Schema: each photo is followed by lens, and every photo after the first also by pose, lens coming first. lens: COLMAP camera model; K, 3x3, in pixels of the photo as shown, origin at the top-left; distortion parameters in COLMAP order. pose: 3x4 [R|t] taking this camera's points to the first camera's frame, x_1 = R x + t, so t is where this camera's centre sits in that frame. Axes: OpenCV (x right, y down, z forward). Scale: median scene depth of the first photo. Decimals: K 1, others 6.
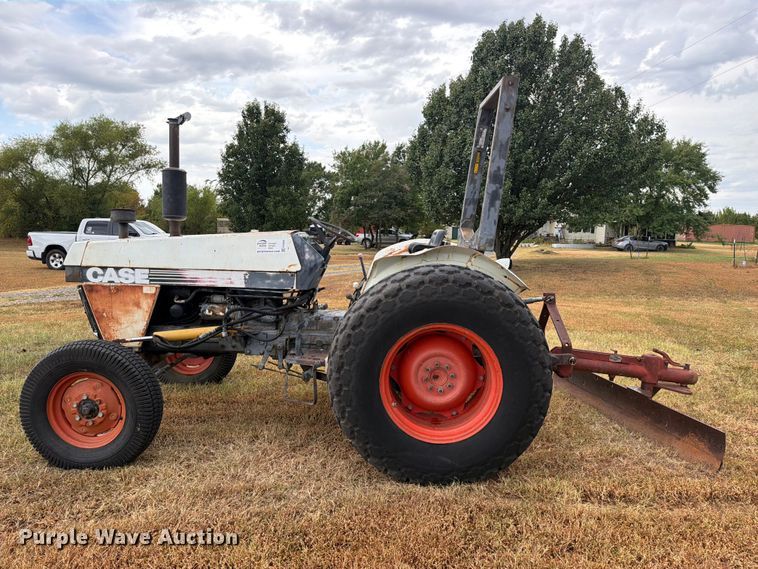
lens RADIAL K [[537.7, 0, 382.9], [0, 537.7, 284.5], [0, 0, 1]] dist [0.023084, -0.032916]
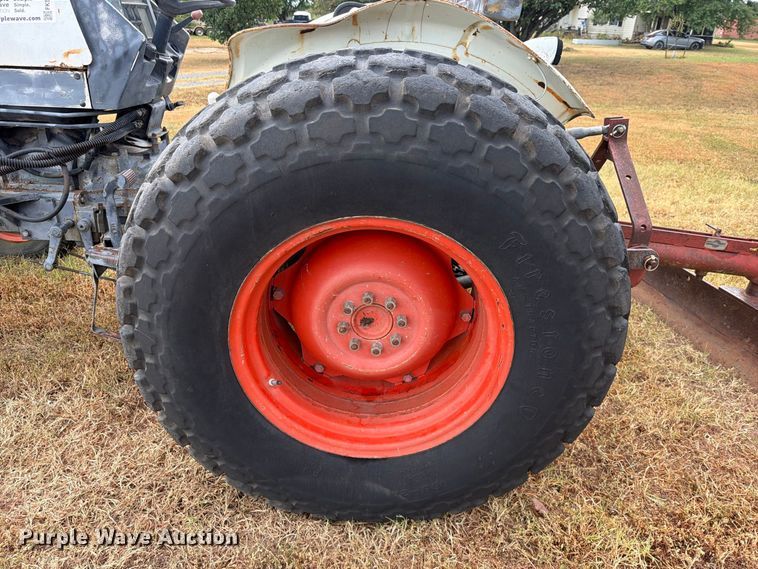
lens RADIAL K [[520.6, 0, 376.7], [0, 520.6, 288.2], [0, 0, 1]] dist [0.032124, -0.041149]
pose [[0.999866, 0.012893, -0.010130, 0.114762], [-0.008395, 0.933261, 0.359100, -0.013190], [0.014084, -0.358967, 0.933244, 0.618937]]
